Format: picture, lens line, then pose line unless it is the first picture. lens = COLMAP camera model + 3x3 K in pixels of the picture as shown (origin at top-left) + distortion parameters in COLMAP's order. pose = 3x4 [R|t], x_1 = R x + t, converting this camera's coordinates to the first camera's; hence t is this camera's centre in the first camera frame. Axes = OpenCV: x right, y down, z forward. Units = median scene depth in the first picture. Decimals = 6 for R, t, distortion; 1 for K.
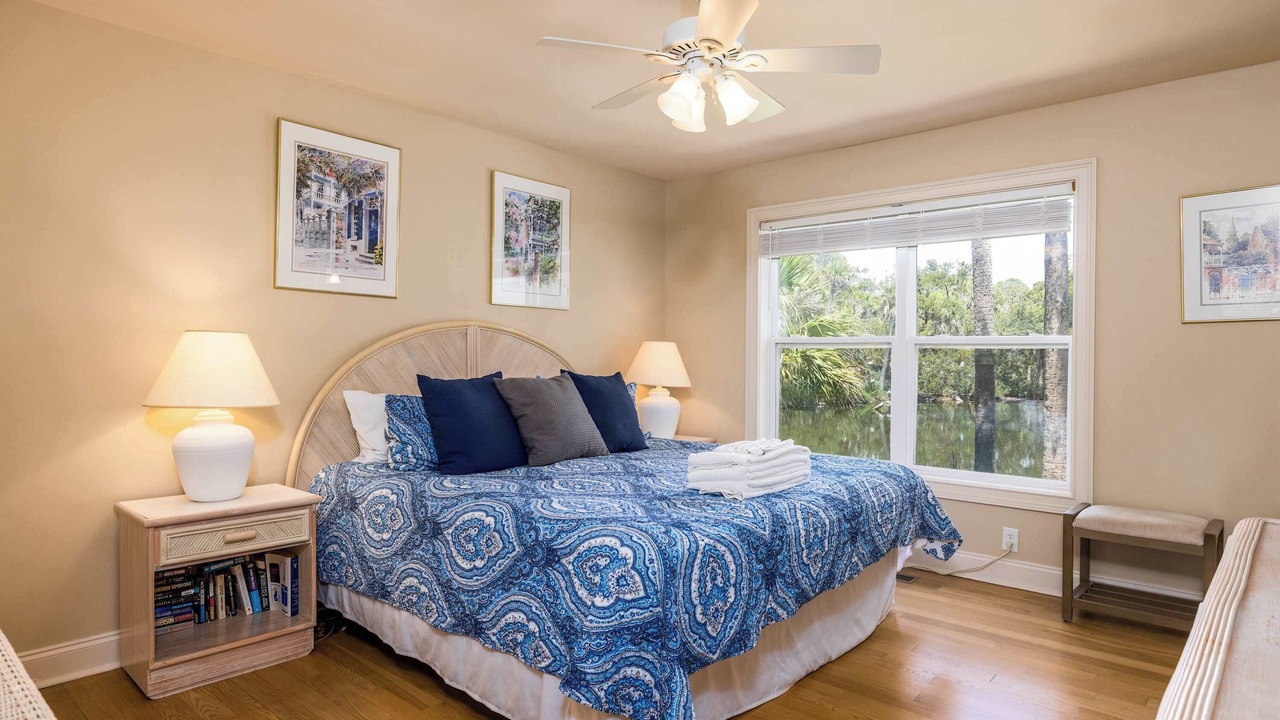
lens RADIAL K [[729.0, 0, 637.9], [0, 729.0, 357.3], [0, 0, 1]] dist [-0.003415, 0.000094]
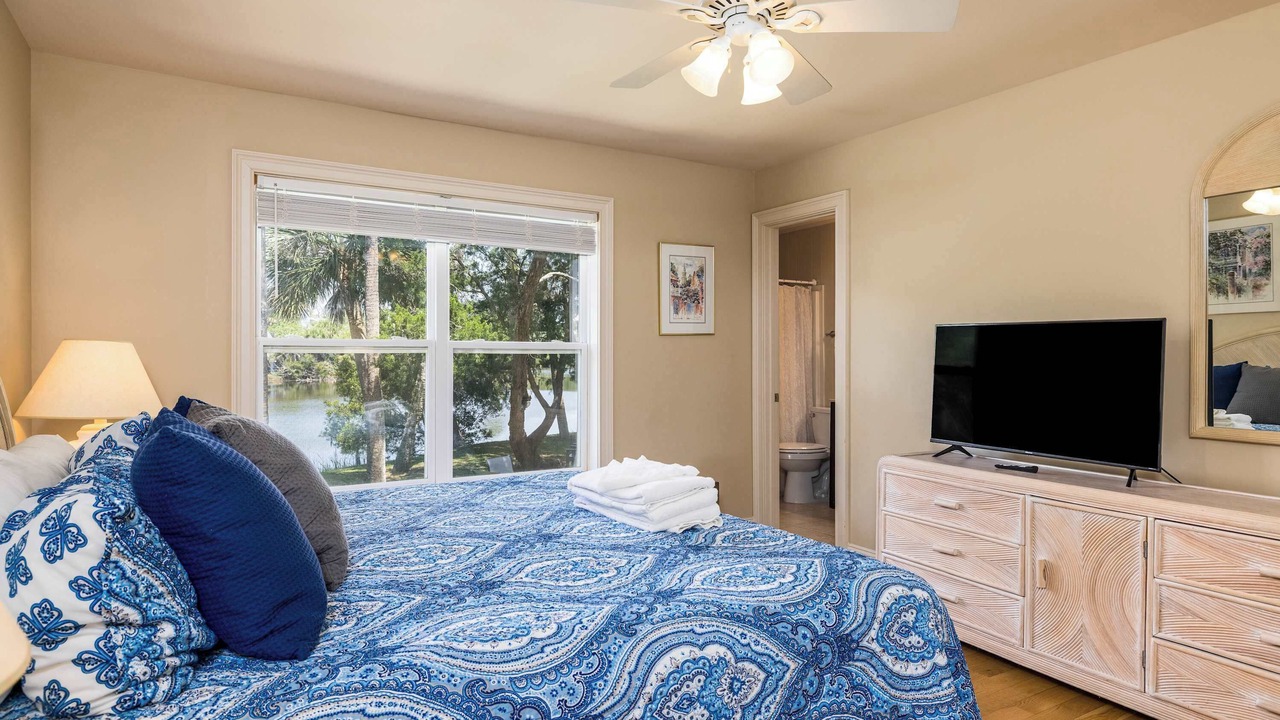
lens RADIAL K [[729.0, 0, 637.6], [0, 729.0, 356.1], [0, 0, 1]] dist [-0.003415, 0.000094]
pose [[0.300577, -0.004942, 0.953745, -0.786700], [0.007709, 0.999966, 0.002752, -0.016716], [-0.953726, 0.006525, 0.300605, 0.885682]]
